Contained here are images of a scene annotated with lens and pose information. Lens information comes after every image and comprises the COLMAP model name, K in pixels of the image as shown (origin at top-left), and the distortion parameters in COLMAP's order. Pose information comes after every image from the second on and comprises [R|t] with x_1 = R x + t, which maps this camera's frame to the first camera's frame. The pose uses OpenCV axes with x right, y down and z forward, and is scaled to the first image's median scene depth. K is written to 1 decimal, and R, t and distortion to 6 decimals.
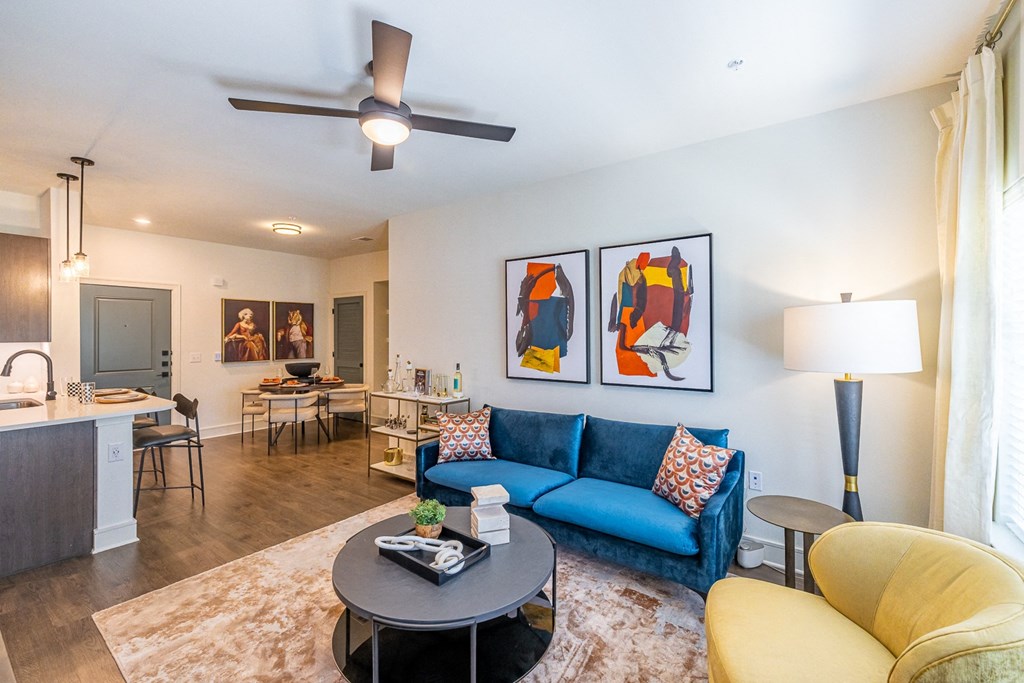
lens RADIAL K [[434.4, 0, 514.7], [0, 434.4, 332.9], [0, 0, 1]] dist [0.002083, -0.000299]
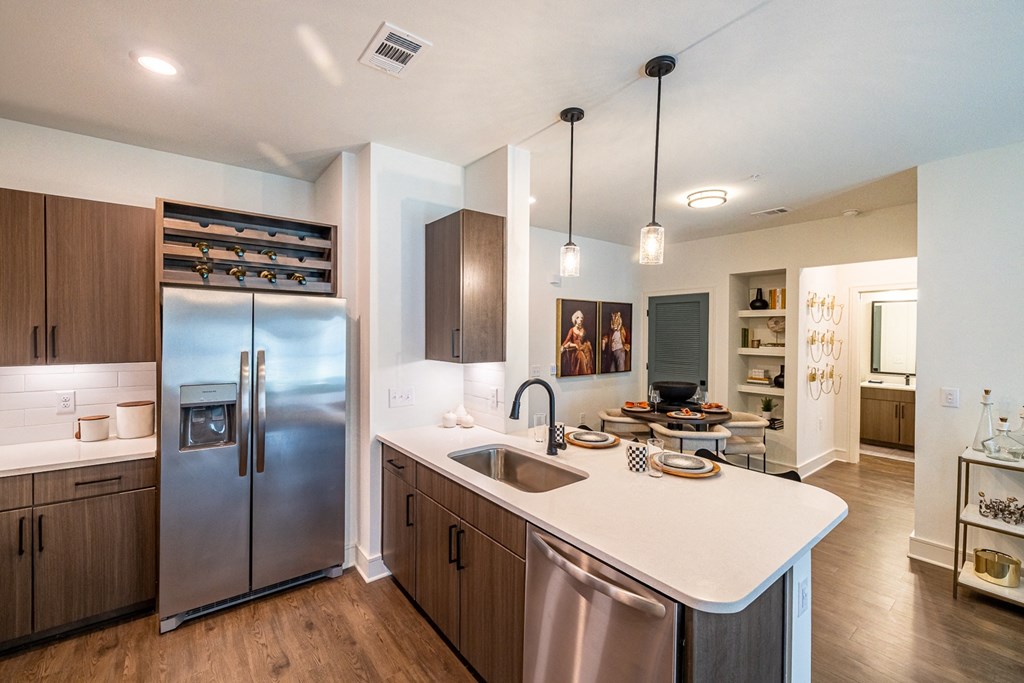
lens RADIAL K [[434.4, 0, 513.7], [0, 434.4, 339.0], [0, 0, 1]] dist [0.002083, -0.000299]
pose [[0.959388, 0.010703, -0.281885, -0.503763], [-0.005861, 0.999821, 0.018015, -0.017065], [0.282027, -0.015632, 0.959279, 0.190019]]
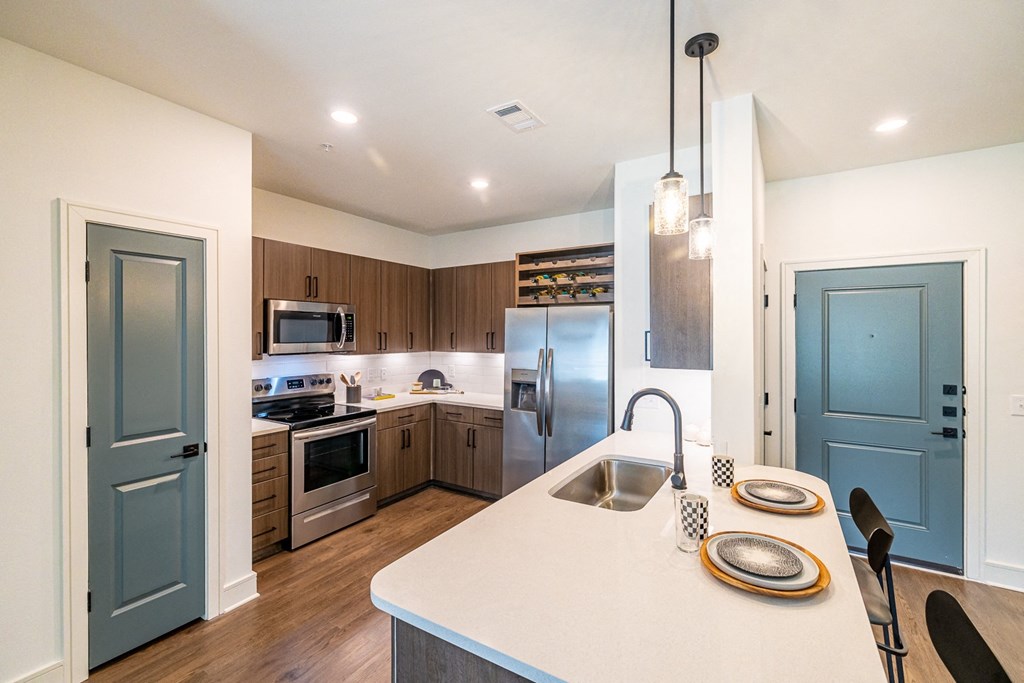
lens RADIAL K [[434.4, 0, 507.4], [0, 434.4, 332.6], [0, 0, 1]] dist [0.002083, -0.000299]
pose [[0.065678, -0.003030, -0.997836, -0.299156], [0.000885, 0.999995, -0.002979, -0.016309], [0.997840, -0.000687, 0.065680, 0.407255]]
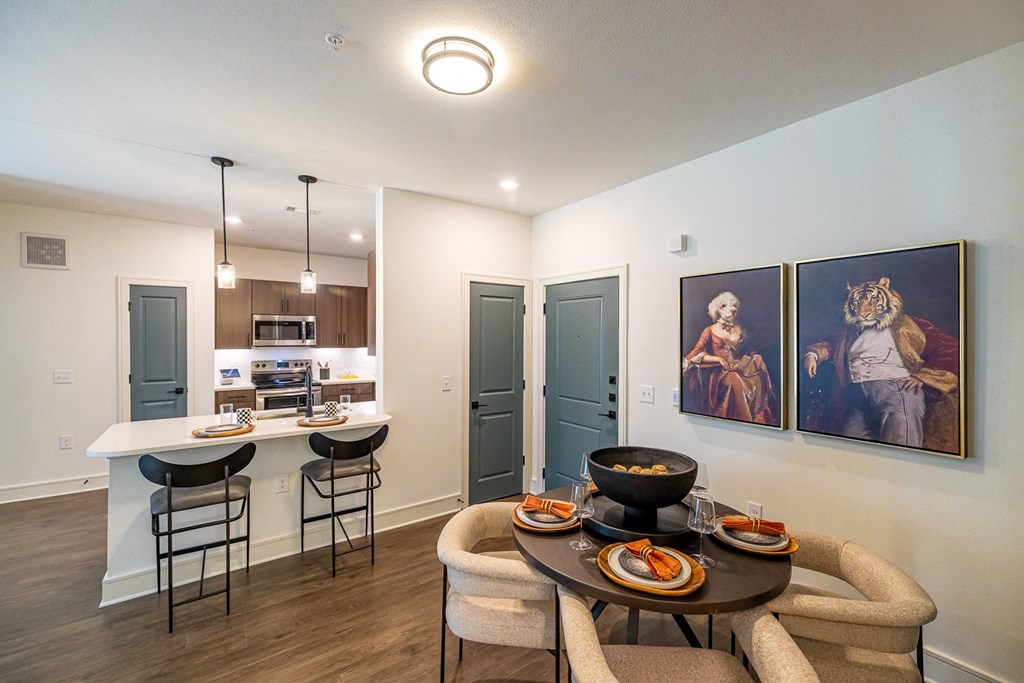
lens RADIAL K [[434.4, 0, 521.9], [0, 434.4, 337.3], [0, 0, 1]] dist [0.002083, -0.000299]
pose [[-0.317337, 0.001831, -0.948311, -0.161184], [-0.001562, 0.999996, 0.002453, -0.013622], [0.948311, 0.002260, -0.317333, 0.948368]]
